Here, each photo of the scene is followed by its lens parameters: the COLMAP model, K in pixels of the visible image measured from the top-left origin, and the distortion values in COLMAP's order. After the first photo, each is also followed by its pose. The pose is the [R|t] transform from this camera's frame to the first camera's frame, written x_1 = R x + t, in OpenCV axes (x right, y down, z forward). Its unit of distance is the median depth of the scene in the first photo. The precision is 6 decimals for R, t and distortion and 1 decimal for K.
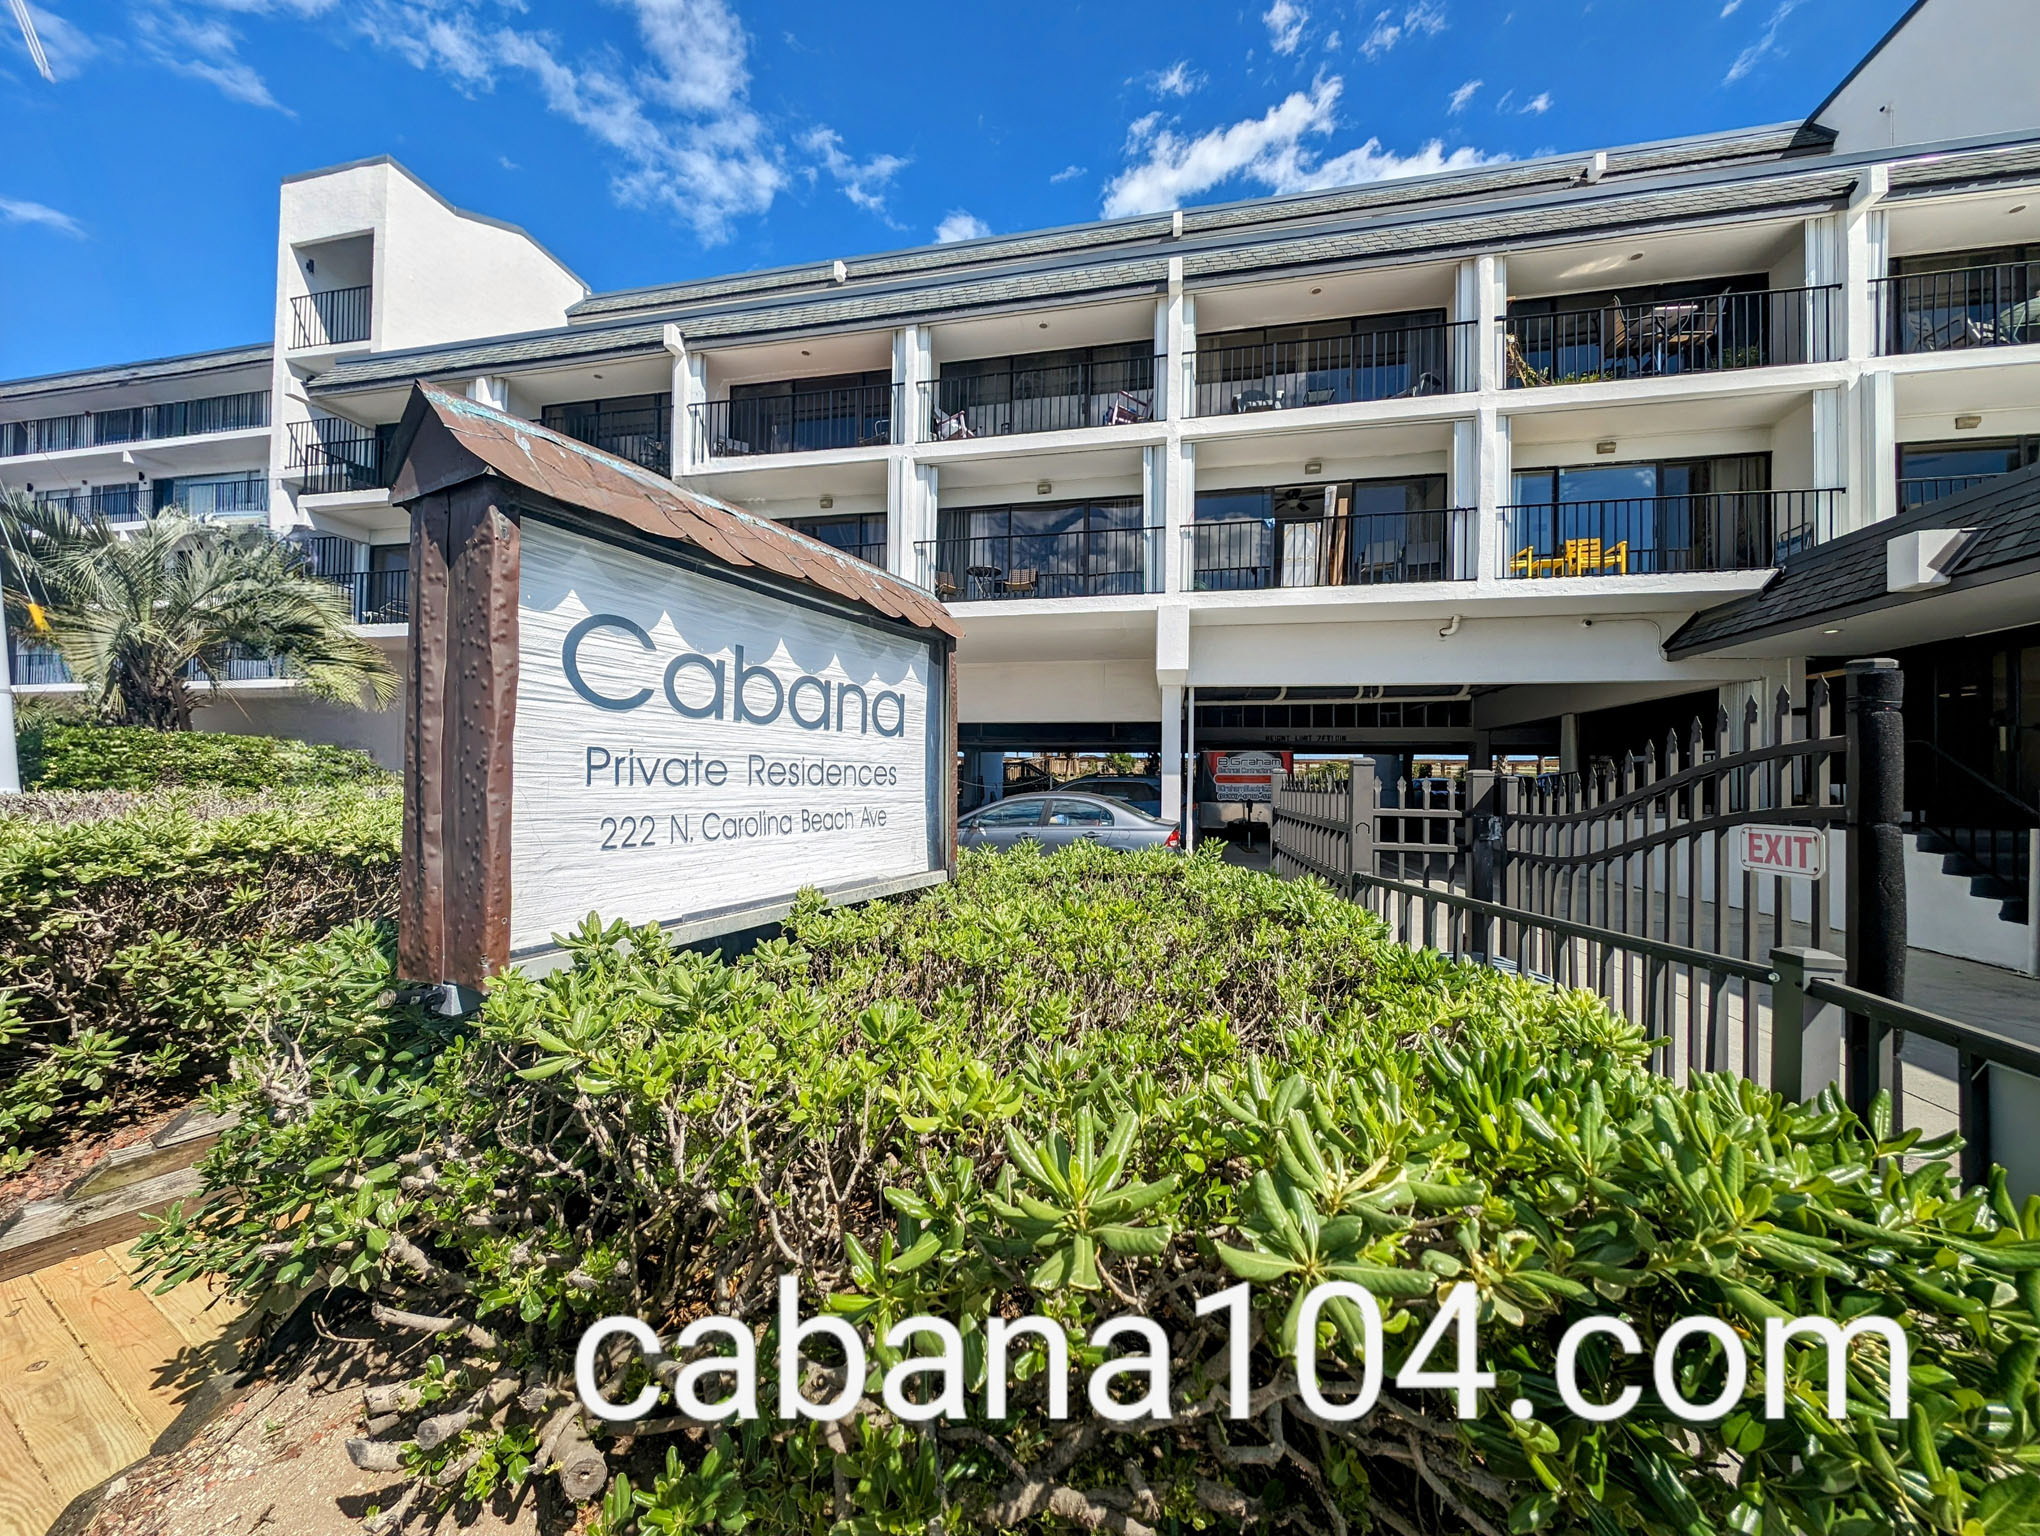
lens RADIAL K [[720.4, 0, 1025.8], [0, 720.4, 774.8], [0, 0, 1]] dist [-0.005924, -0.000178]
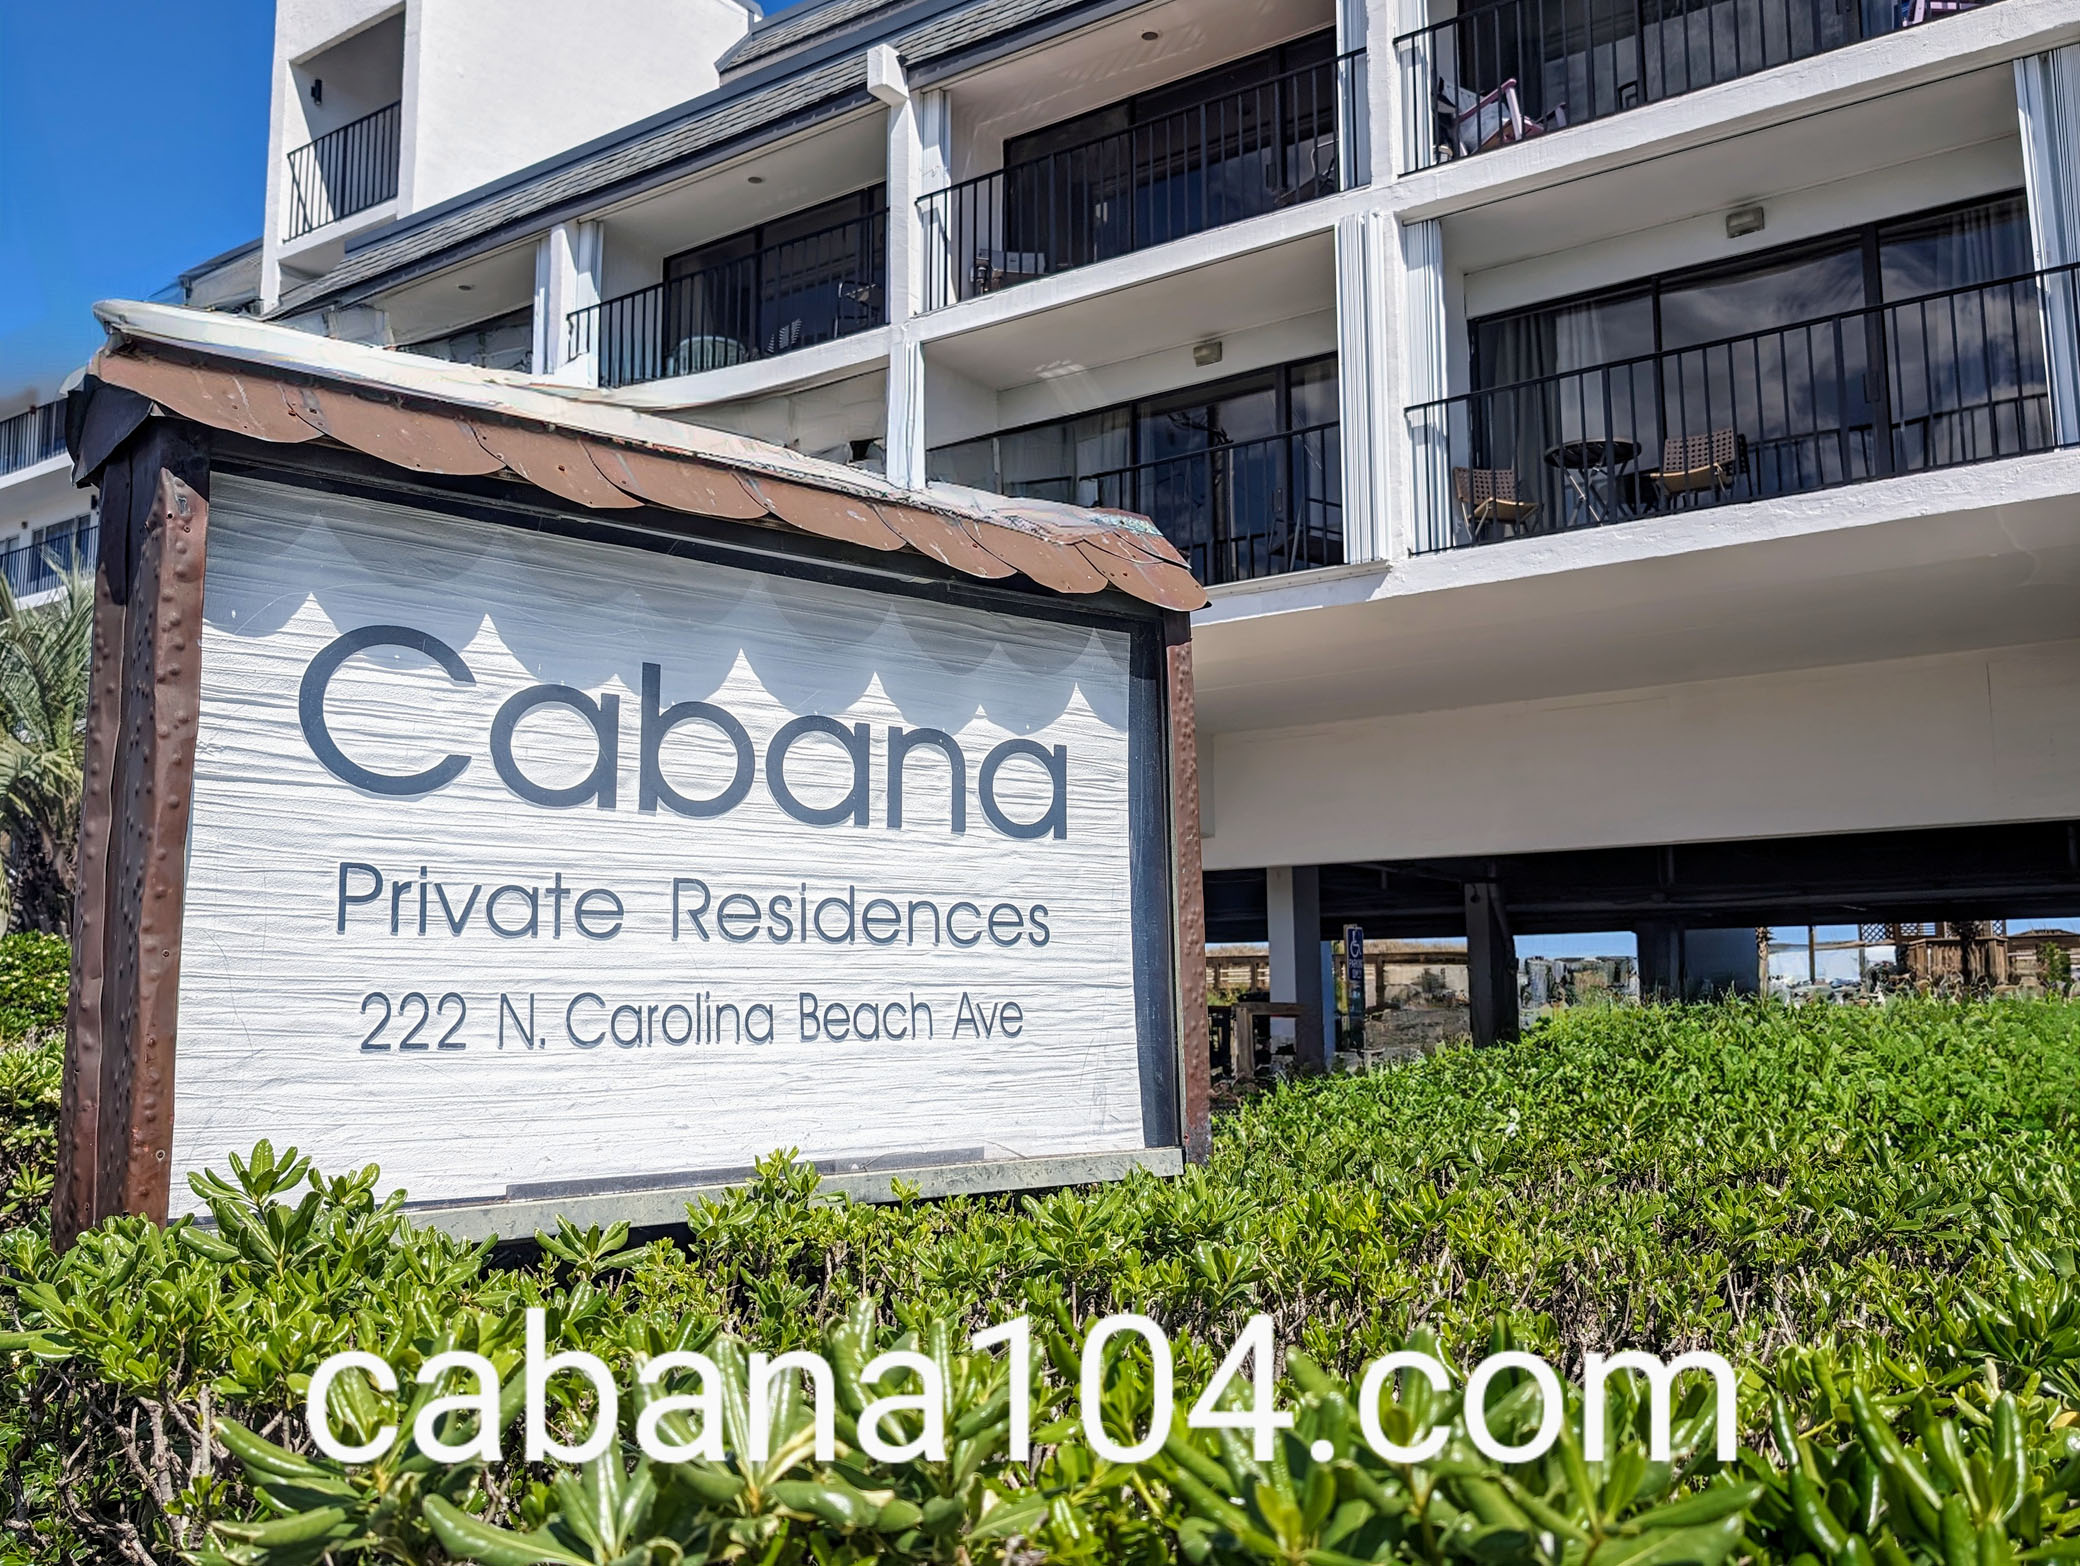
lens RADIAL K [[1836.0, 0, 1041.1], [0, 1836.0, 778.5], [0, 0, 1]] dist [0.010831, -0.010529]
pose [[0.912627, -0.073107, -0.402203, 0.280173], [0.023689, 0.991683, -0.126502, 0.054135], [0.408106, 0.105922, 0.906769, -0.045108]]
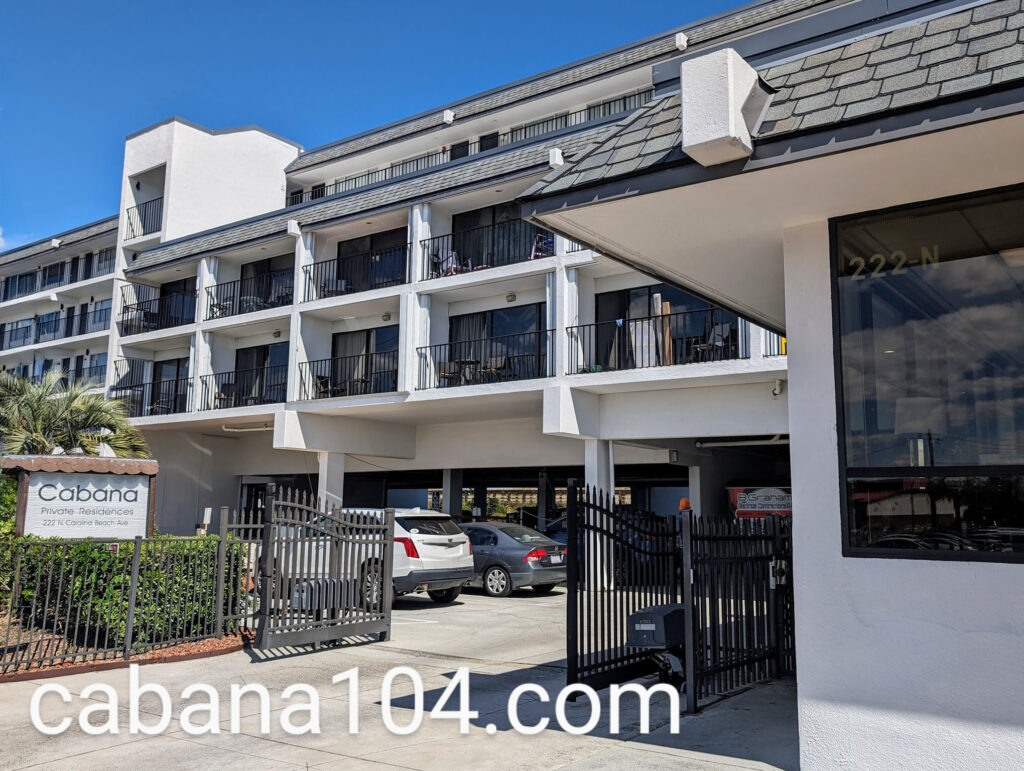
lens RADIAL K [[903.9, 0, 533.5], [0, 903.9, 386.8], [0, 0, 1]] dist [0.010831, -0.010529]
pose [[0.911803, -0.058496, -0.406440, 3.744194], [0.003594, 0.990900, -0.134549, -0.003365], [0.410612, 0.121221, 0.903716, -2.547728]]
